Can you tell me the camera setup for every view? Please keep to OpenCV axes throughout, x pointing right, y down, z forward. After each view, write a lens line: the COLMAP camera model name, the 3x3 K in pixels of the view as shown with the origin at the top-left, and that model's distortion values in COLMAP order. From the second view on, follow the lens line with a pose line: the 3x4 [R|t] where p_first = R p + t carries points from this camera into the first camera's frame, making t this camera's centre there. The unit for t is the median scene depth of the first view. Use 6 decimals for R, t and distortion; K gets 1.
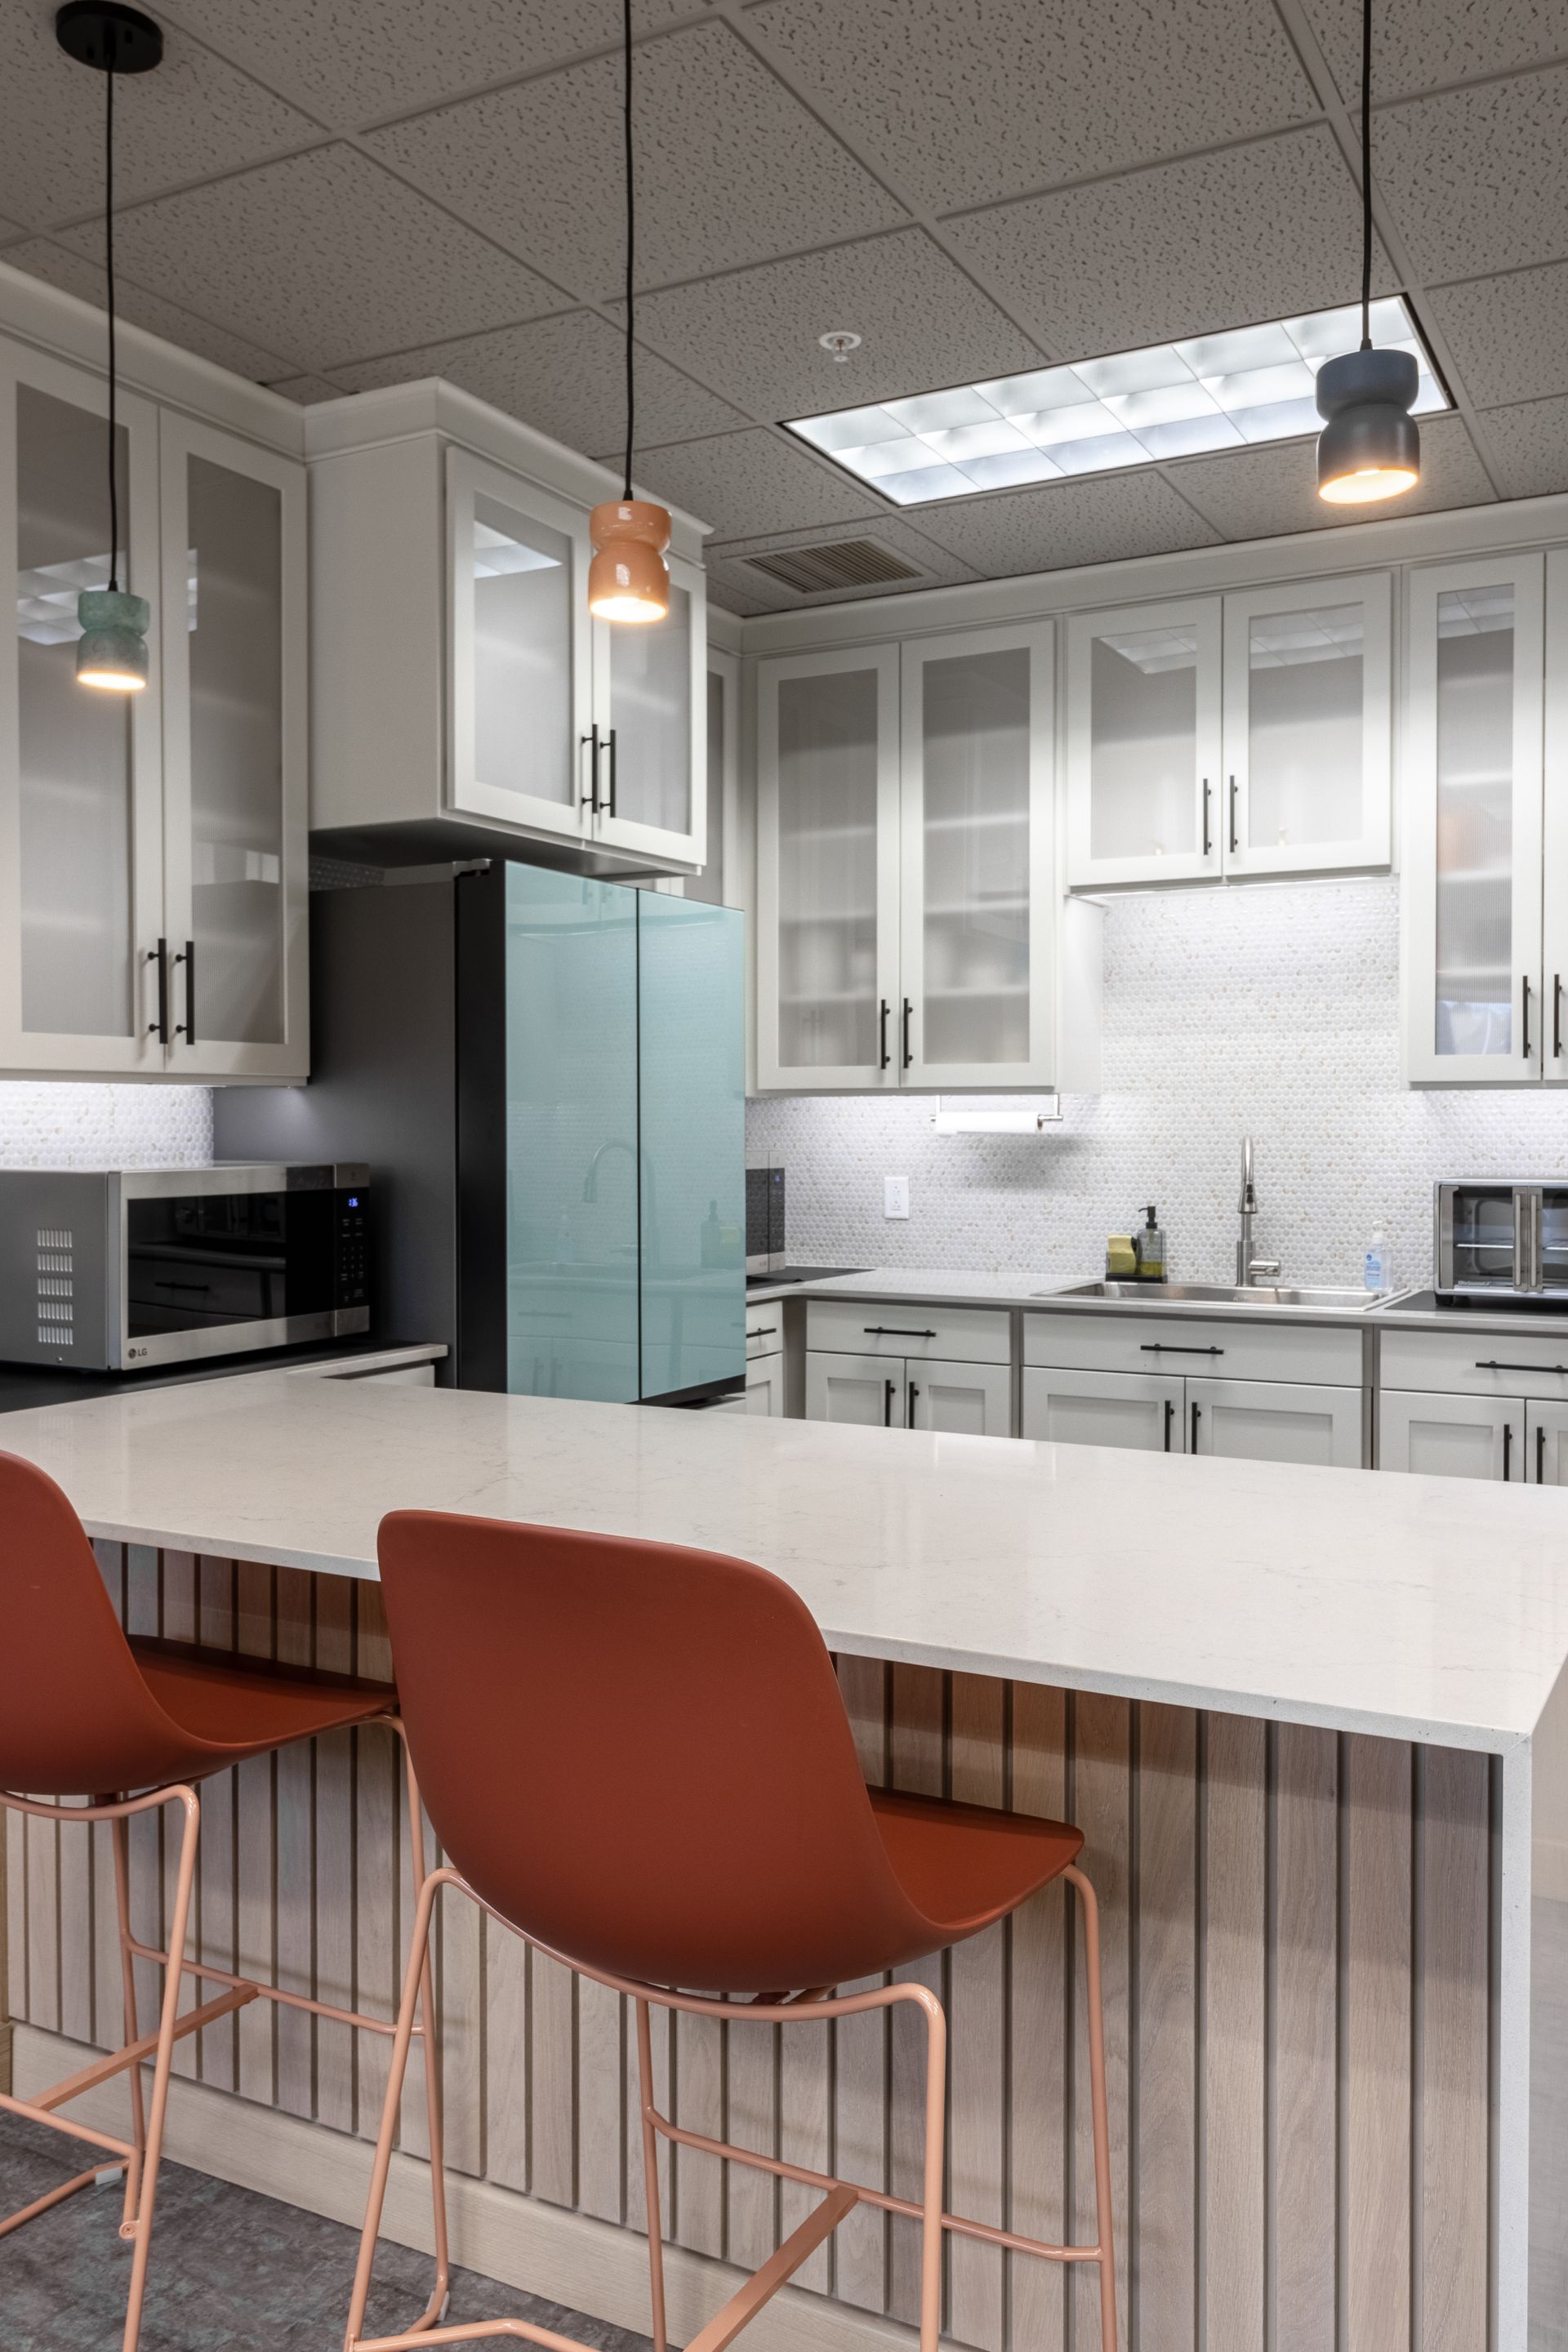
lens RADIAL K [[1876.3, 0, 830.5], [0, 1876.3, 1148.6], [0, 0, 1]] dist [-0.005226, -0.000440]
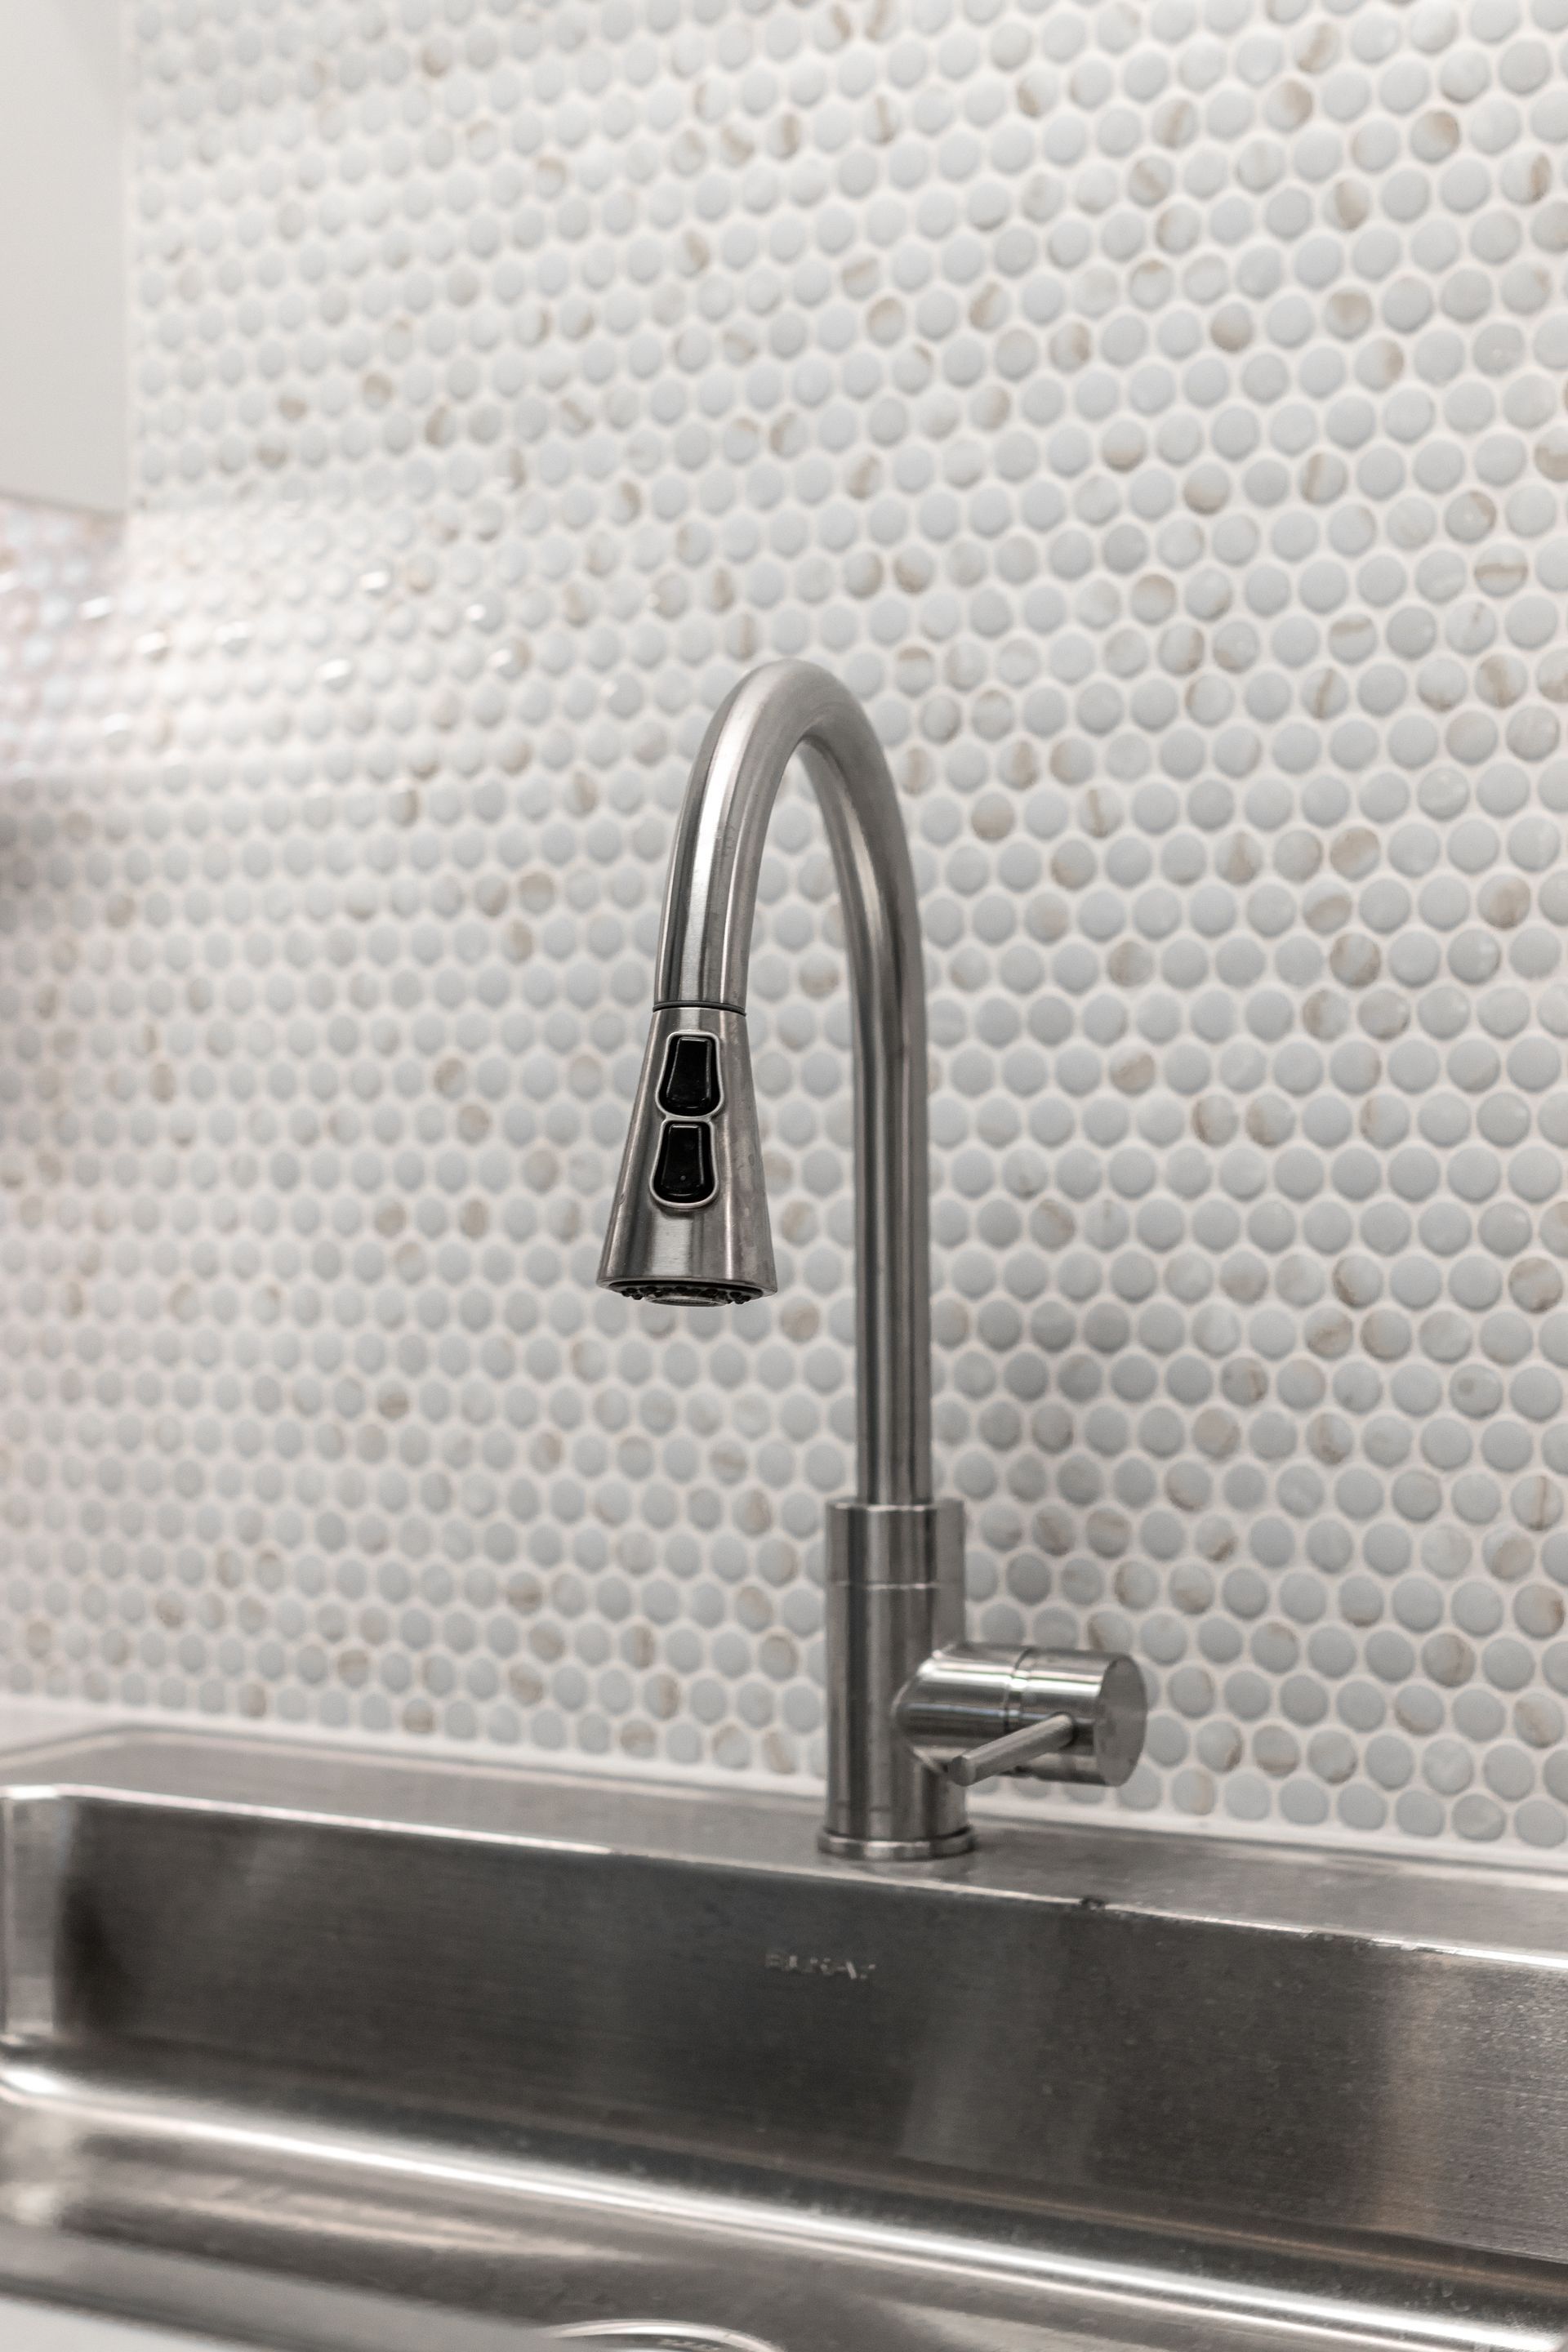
lens RADIAL K [[4213.6, 0, 784.0], [0, 4213.6, 1176.0], [0, 0, 1]] dist [0.011992, 0.038535]
pose [[0.998262, -0.006829, -0.058540, 0.280011], [0.007266, 0.999947, 0.007261, 0.029419], [0.058487, -0.007674, 0.998259, 0.854524]]
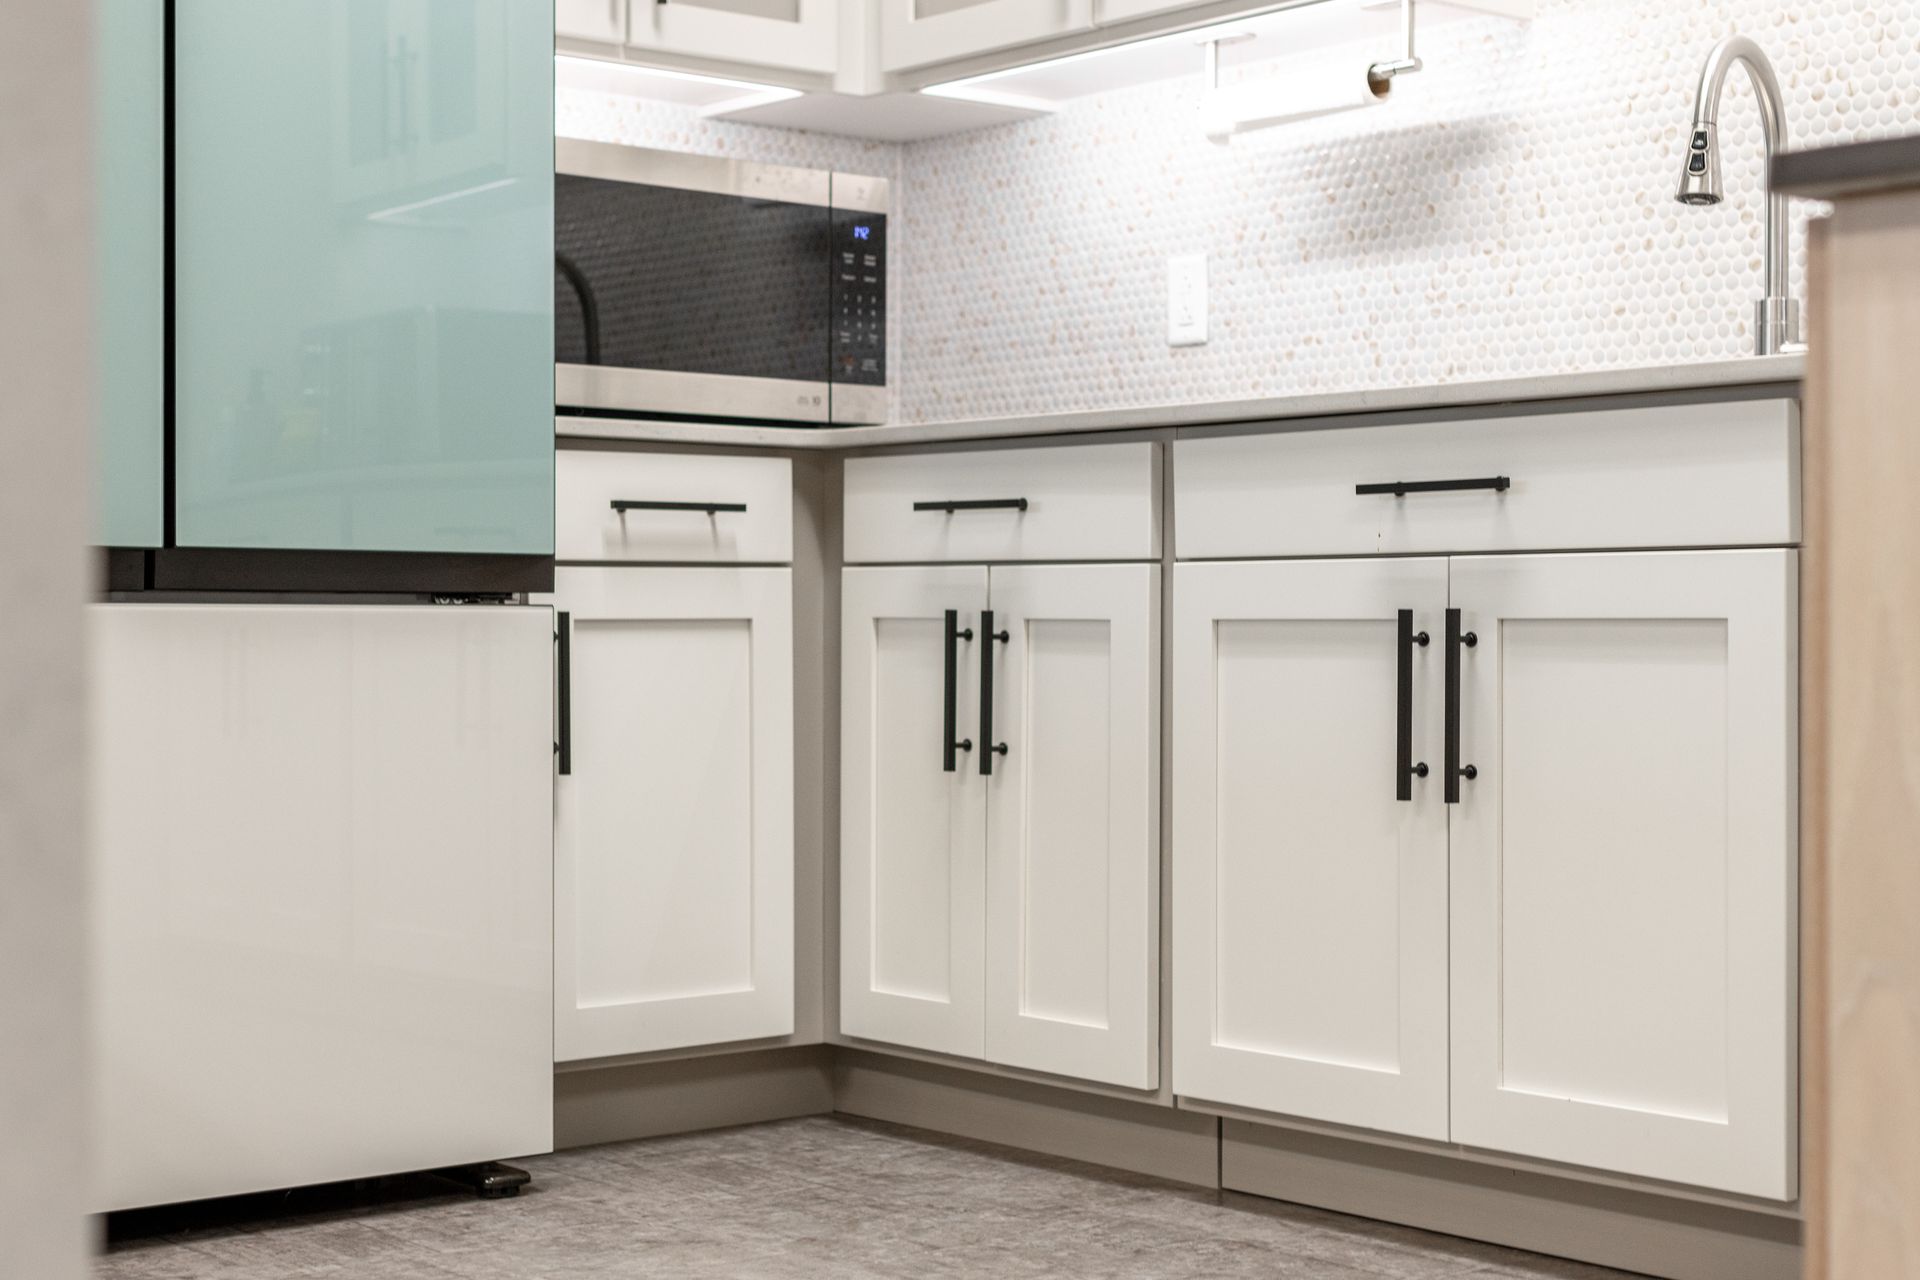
lens RADIAL K [[3117.6, 0, 950.1], [0, 3117.6, 620.1], [0, 0, 1]] dist [-0.005147, -0.070192]
pose [[0.932254, 0.005069, -0.361768, 0.366802], [-0.006826, 0.999970, -0.003579, 0.152854], [0.361740, 0.005806, 0.932261, 0.333293]]
